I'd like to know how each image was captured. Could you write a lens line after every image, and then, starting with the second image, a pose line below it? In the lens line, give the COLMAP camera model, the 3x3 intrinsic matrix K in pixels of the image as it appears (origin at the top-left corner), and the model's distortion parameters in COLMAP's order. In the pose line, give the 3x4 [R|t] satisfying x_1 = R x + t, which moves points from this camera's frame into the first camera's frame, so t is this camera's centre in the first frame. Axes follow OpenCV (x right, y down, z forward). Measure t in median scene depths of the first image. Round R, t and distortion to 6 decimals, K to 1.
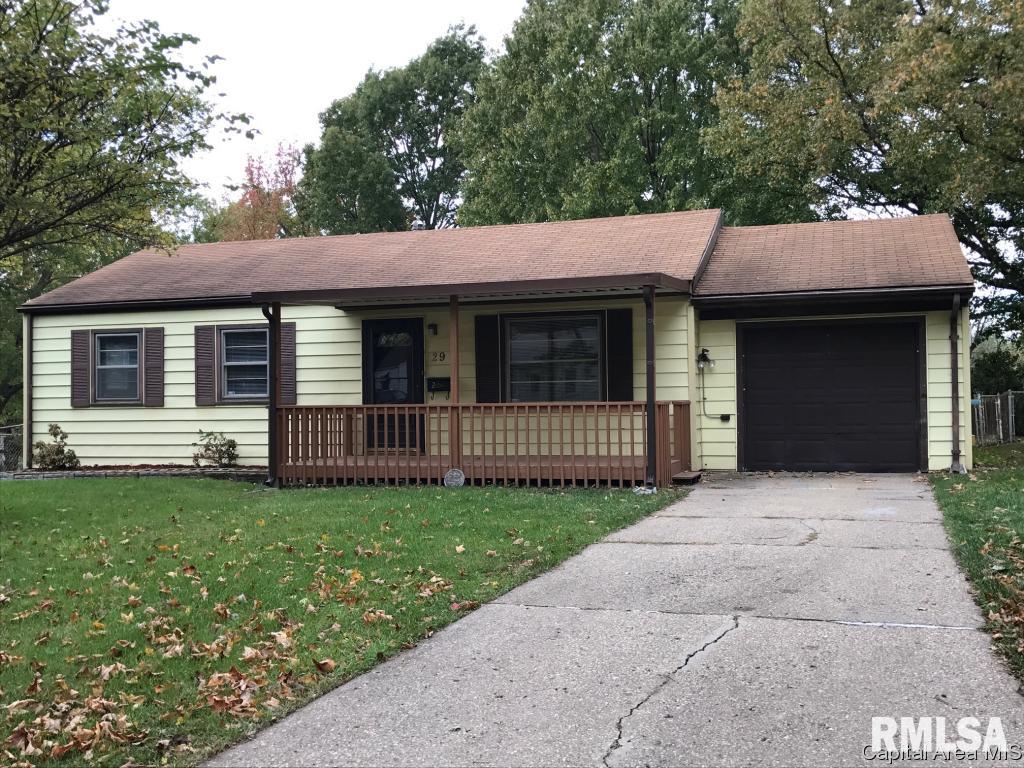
lens RADIAL K [[1176.4, 0, 511.8], [0, 1176.4, 379.0], [0, 0, 1]] dist [-0.017984, 0.000000]
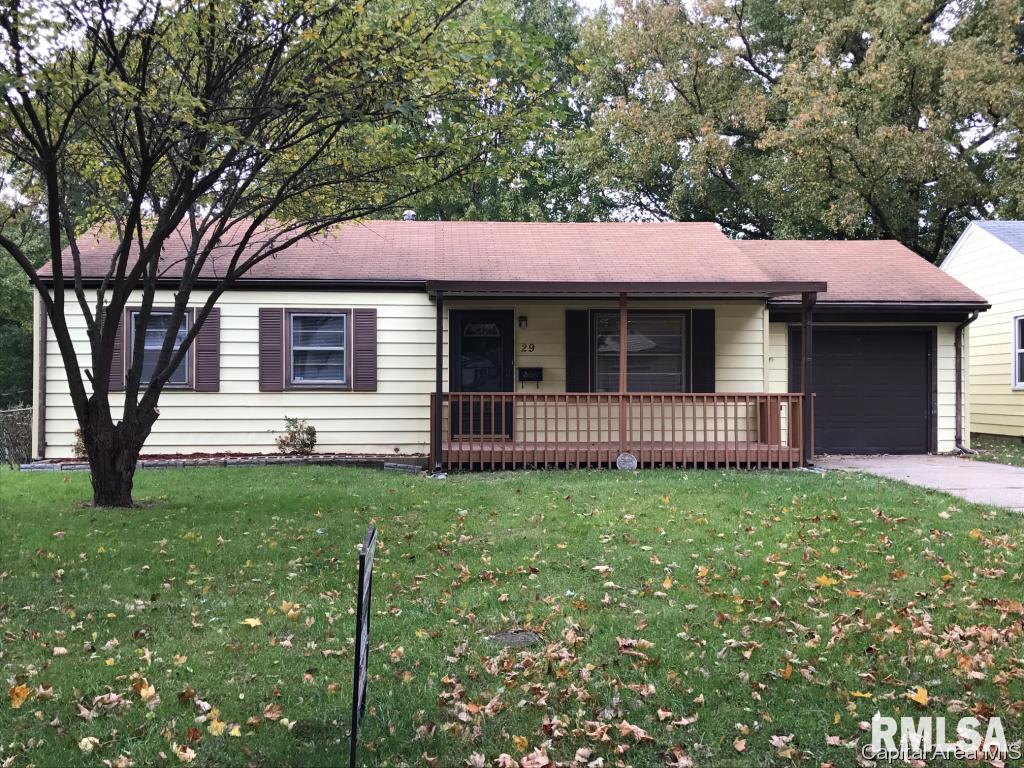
lens RADIAL K [[1065.1, 0, 511.9], [0, 1065.1, 391.2], [0, 0, 1]] dist [0.012257, 0.000000]
pose [[0.927195, 0.014074, 0.374315, -0.433977], [-0.020207, 0.999718, 0.012465, 0.008333], [-0.374034, -0.019121, 0.927218, 0.125149]]
